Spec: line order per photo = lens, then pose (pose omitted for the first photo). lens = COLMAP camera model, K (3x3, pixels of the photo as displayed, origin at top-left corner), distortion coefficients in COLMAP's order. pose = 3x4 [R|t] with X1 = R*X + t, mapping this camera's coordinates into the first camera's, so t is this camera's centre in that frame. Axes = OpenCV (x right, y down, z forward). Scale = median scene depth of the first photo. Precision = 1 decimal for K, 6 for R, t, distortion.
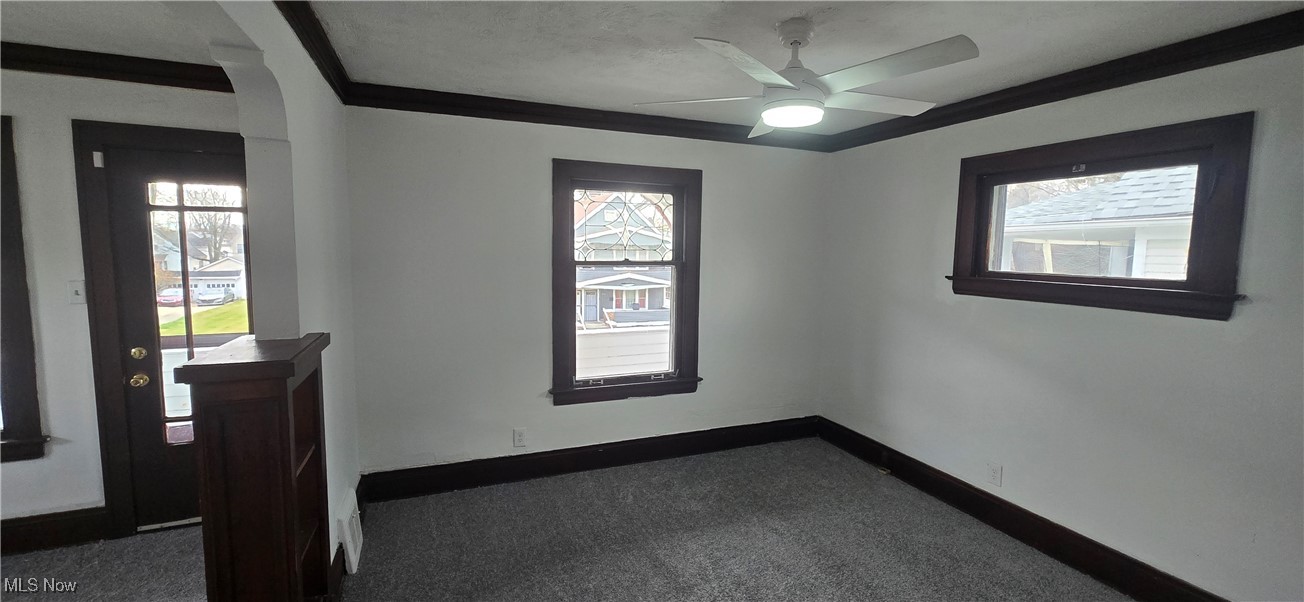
lens RADIAL K [[534.4, 0, 652.0], [0, 534.4, 301.0], [0, 0, 1]] dist [0.001416, 0.000521]
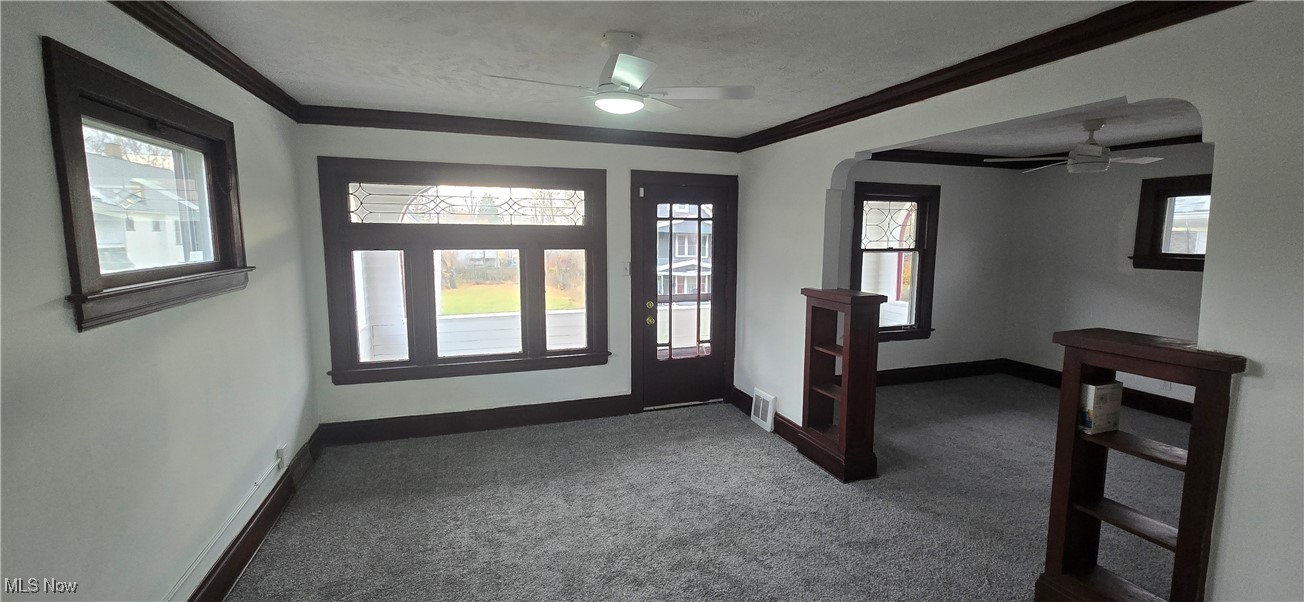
lens RADIAL K [[534.4, 0, 652.0], [0, 534.4, 301.0], [0, 0, 1]] dist [0.001416, 0.000521]
pose [[0.998976, -0.003451, -0.045117, -0.777699], [0.004492, 0.999725, 0.023007, 0.040962], [0.045026, -0.023186, 0.998717, -0.619052]]
